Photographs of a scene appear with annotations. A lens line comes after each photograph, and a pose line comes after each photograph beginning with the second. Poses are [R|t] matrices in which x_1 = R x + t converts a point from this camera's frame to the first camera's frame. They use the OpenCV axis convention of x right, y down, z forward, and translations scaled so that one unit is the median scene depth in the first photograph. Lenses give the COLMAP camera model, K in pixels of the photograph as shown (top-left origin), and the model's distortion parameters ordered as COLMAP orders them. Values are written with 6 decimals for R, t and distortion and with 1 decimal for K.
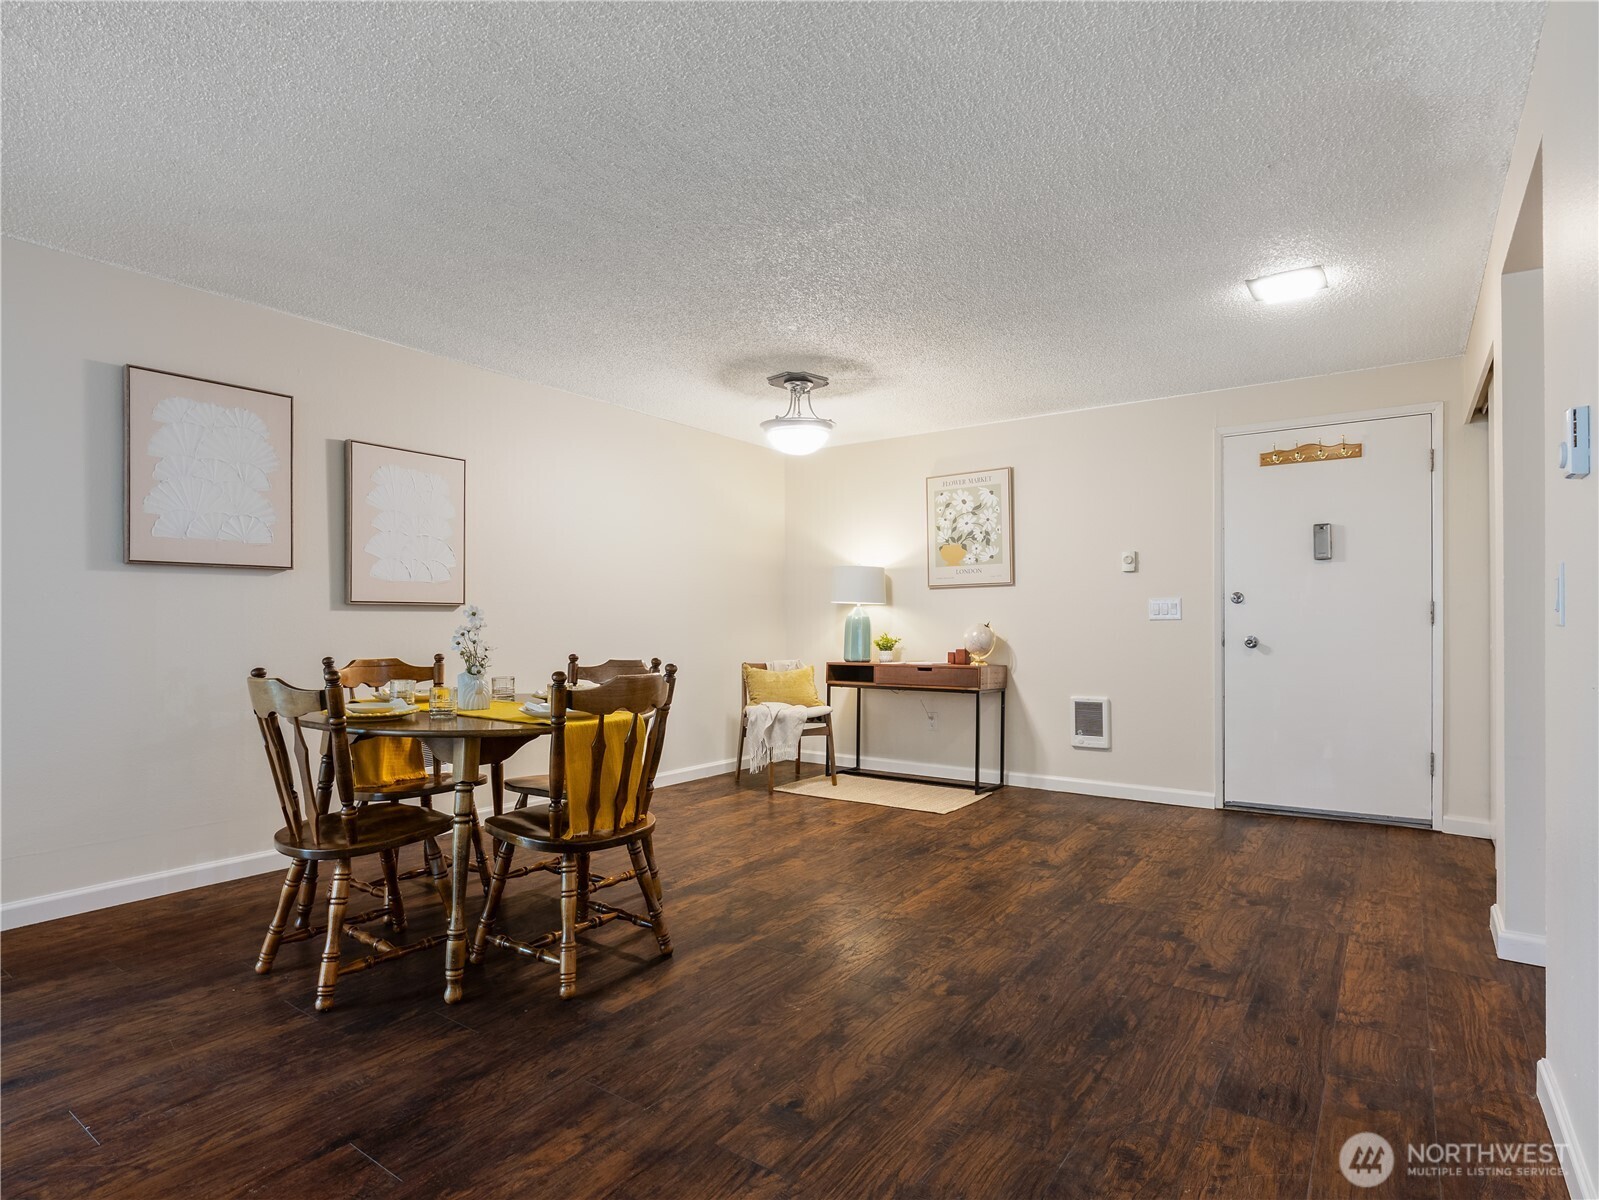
lens RADIAL K [[849.9, 0, 798.2], [0, 849.9, 614.5], [0, 0, 1]] dist [-0.002694, -0.004386]
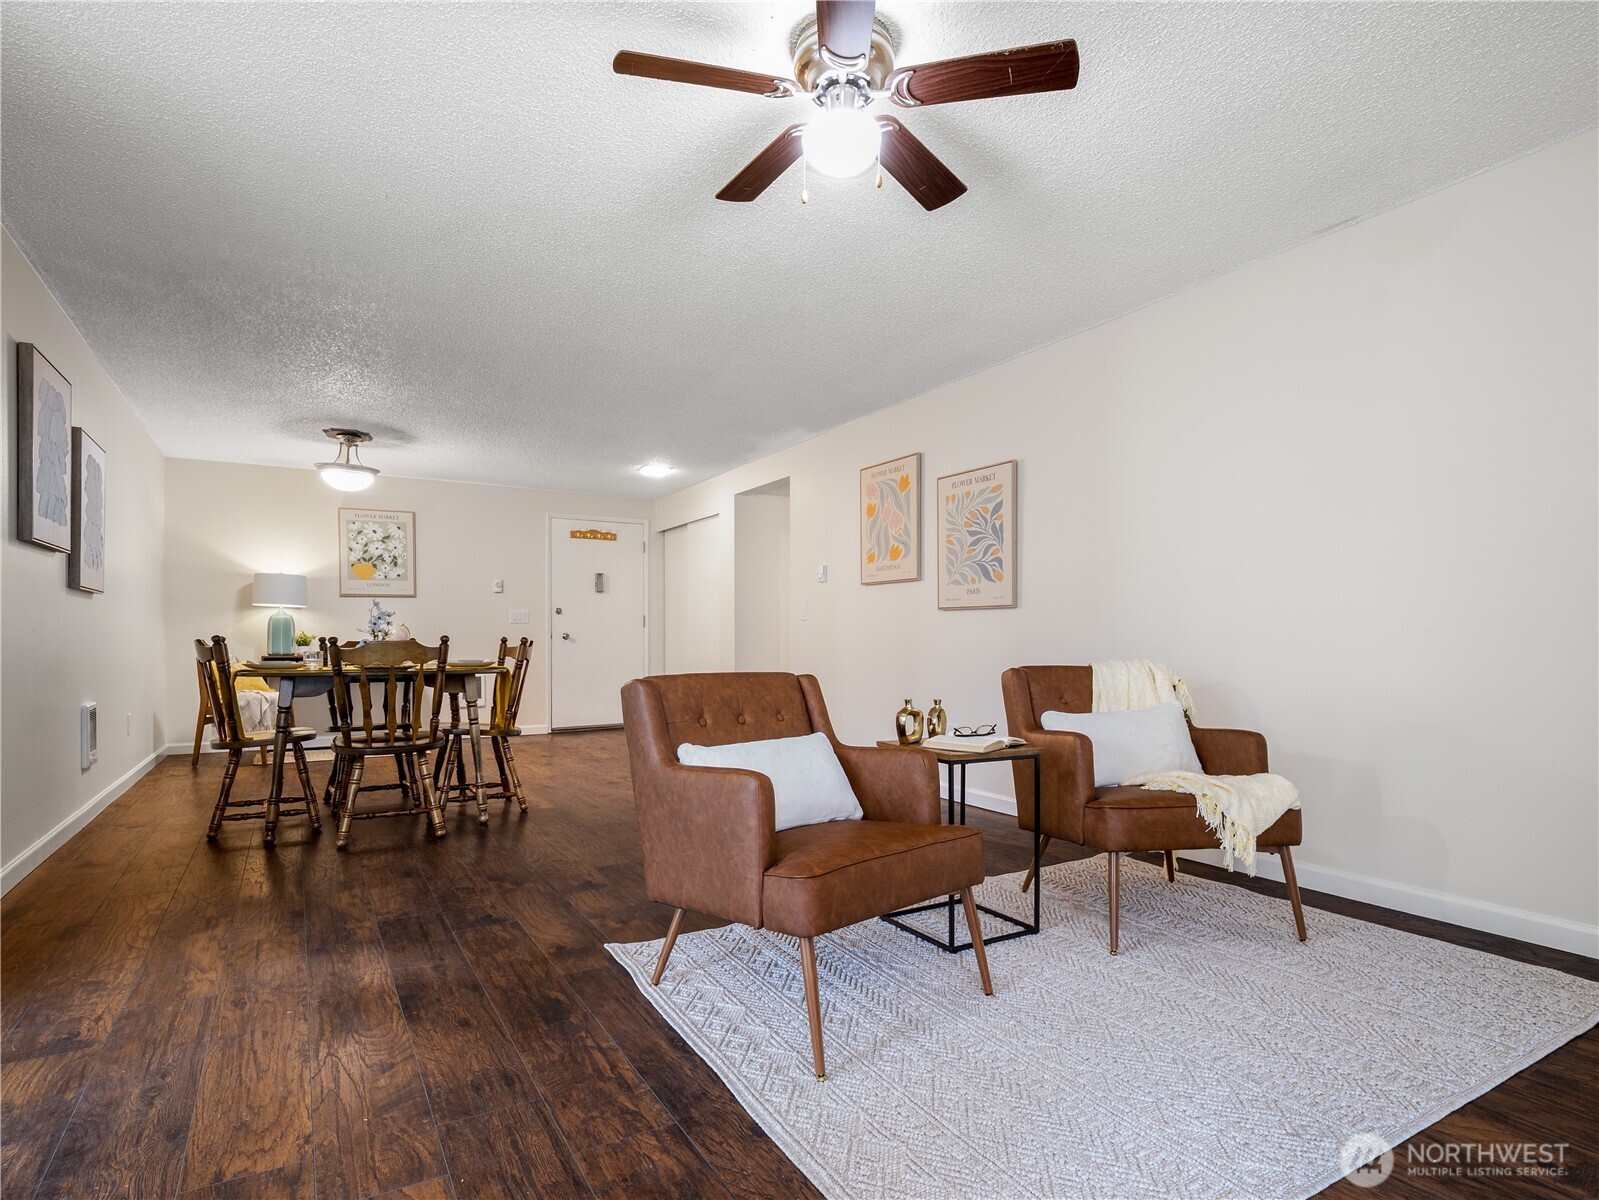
lens RADIAL K [[849.9, 0, 792.2], [0, 849.9, 647.3], [0, 0, 1]] dist [-0.002694, -0.004386]
pose [[0.403789, -0.010805, 0.914788, -0.766530], [-0.011933, 0.999783, 0.017076, 0.016983], [-0.914774, -0.017811, 0.403573, -0.131343]]
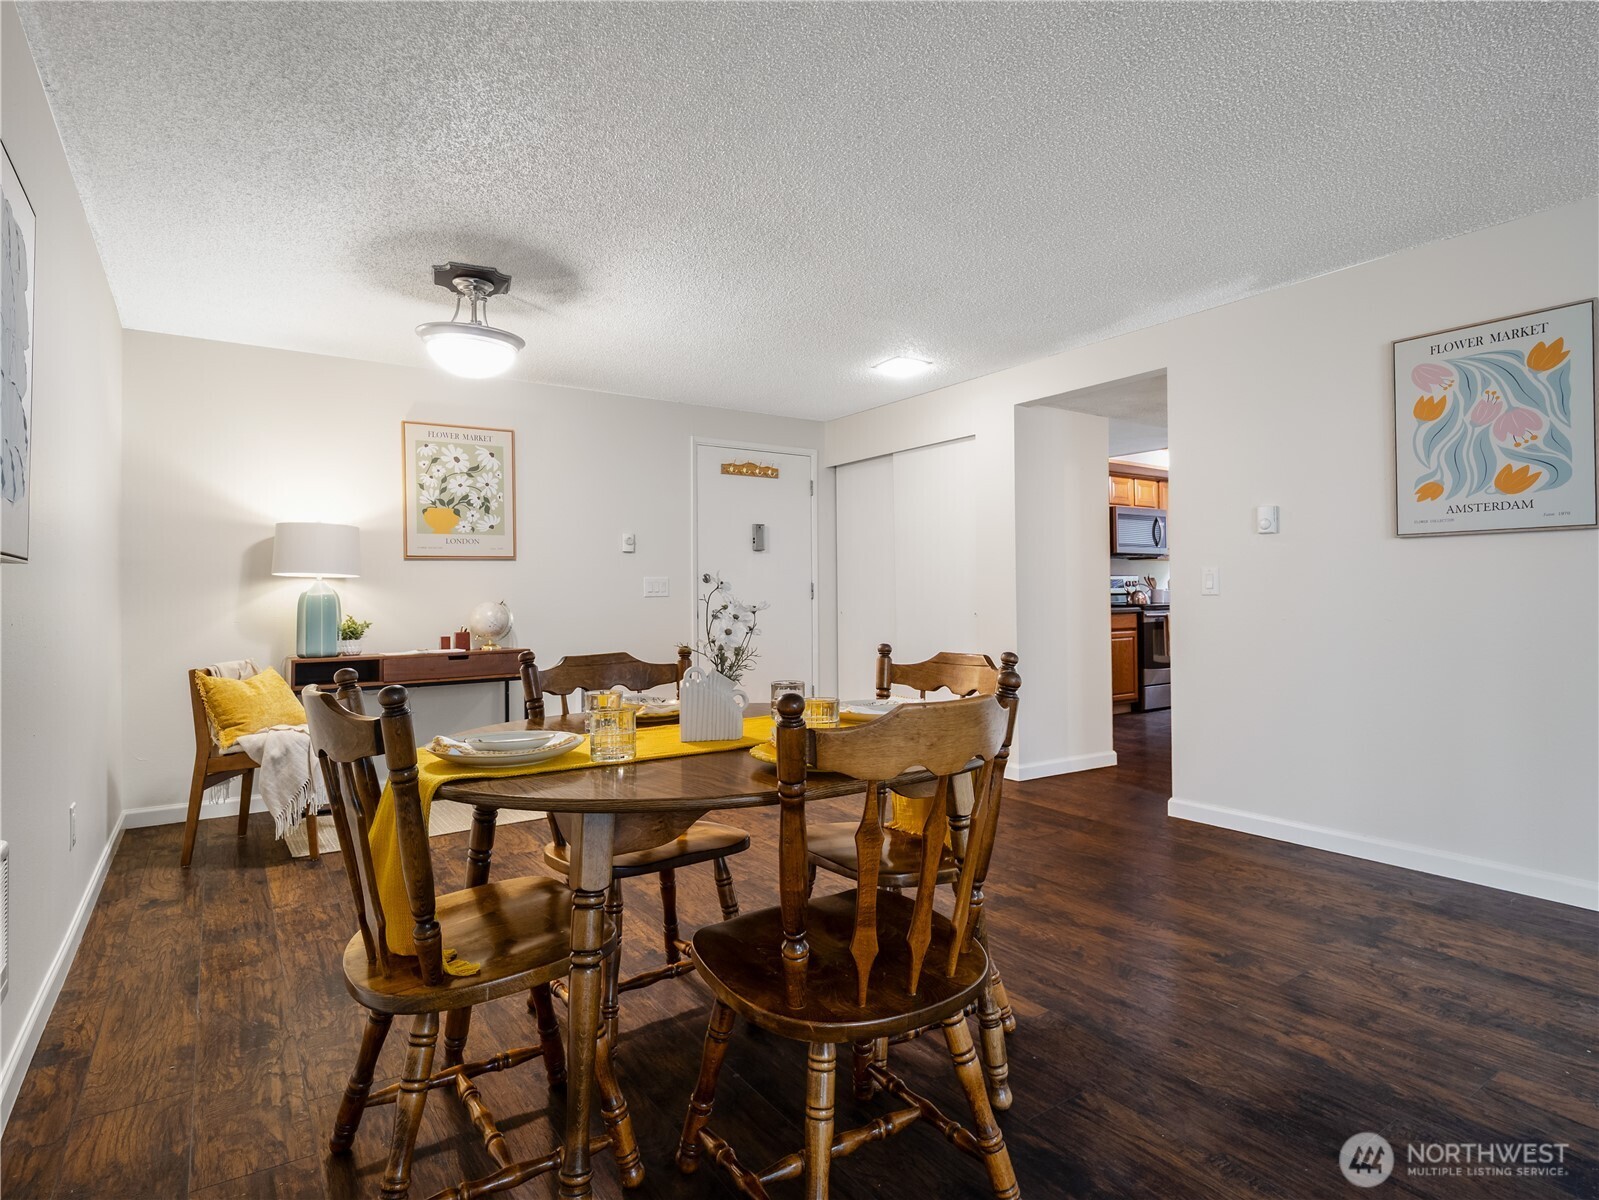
lens RADIAL K [[849.9, 0, 801.0], [0, 849.9, 597.0], [0, 0, 1]] dist [-0.002694, -0.004386]
pose [[0.334122, -0.005915, 0.942511, -0.506289], [-0.004028, 0.999962, 0.007704, -0.002226], [-0.942521, -0.006370, 0.334086, 0.394286]]
